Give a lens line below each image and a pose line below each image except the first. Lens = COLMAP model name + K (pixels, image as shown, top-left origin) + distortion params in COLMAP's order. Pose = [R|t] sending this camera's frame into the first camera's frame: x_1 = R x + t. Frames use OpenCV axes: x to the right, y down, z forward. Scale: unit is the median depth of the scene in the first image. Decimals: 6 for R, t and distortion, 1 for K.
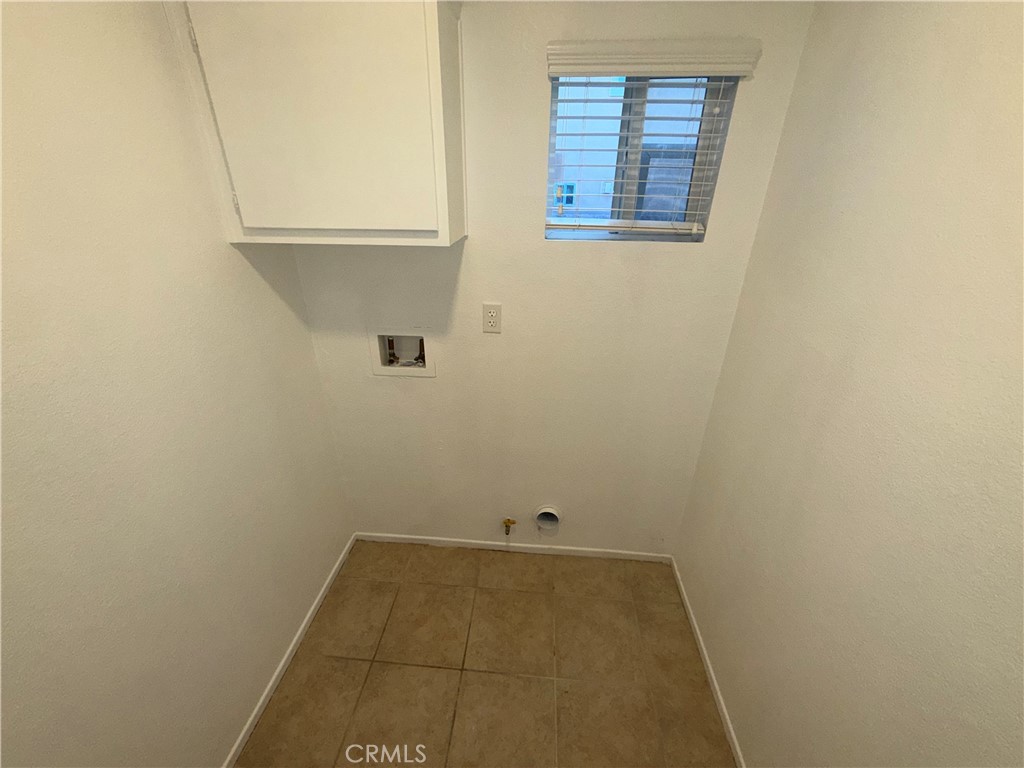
lens RADIAL K [[407.6, 0, 512.0], [0, 407.6, 384.0], [0, 0, 1]] dist [0.001302, 0.000102]
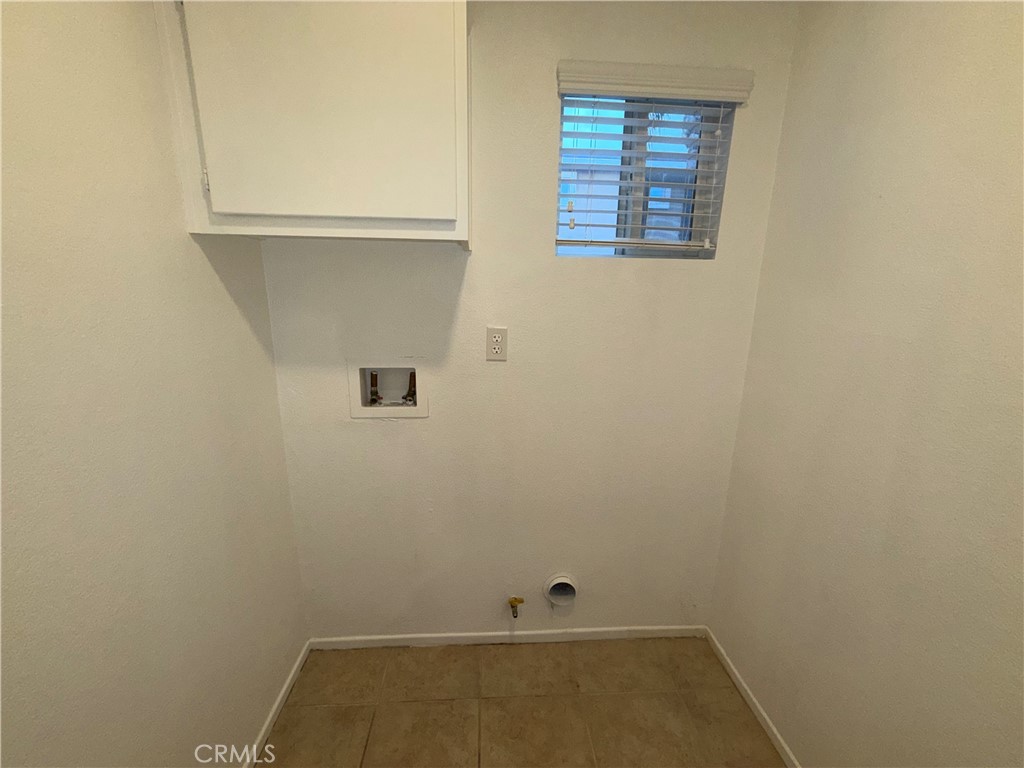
lens RADIAL K [[406.7, 0, 512.0], [0, 406.7, 384.0], [0, 0, 1]] dist [-0.000991, 0.000008]
pose [[0.990315, -0.027382, 0.136109, -0.126565], [0.056137, 0.975618, -0.212174, 0.102576], [-0.126980, 0.217760, 0.967707, 0.147501]]
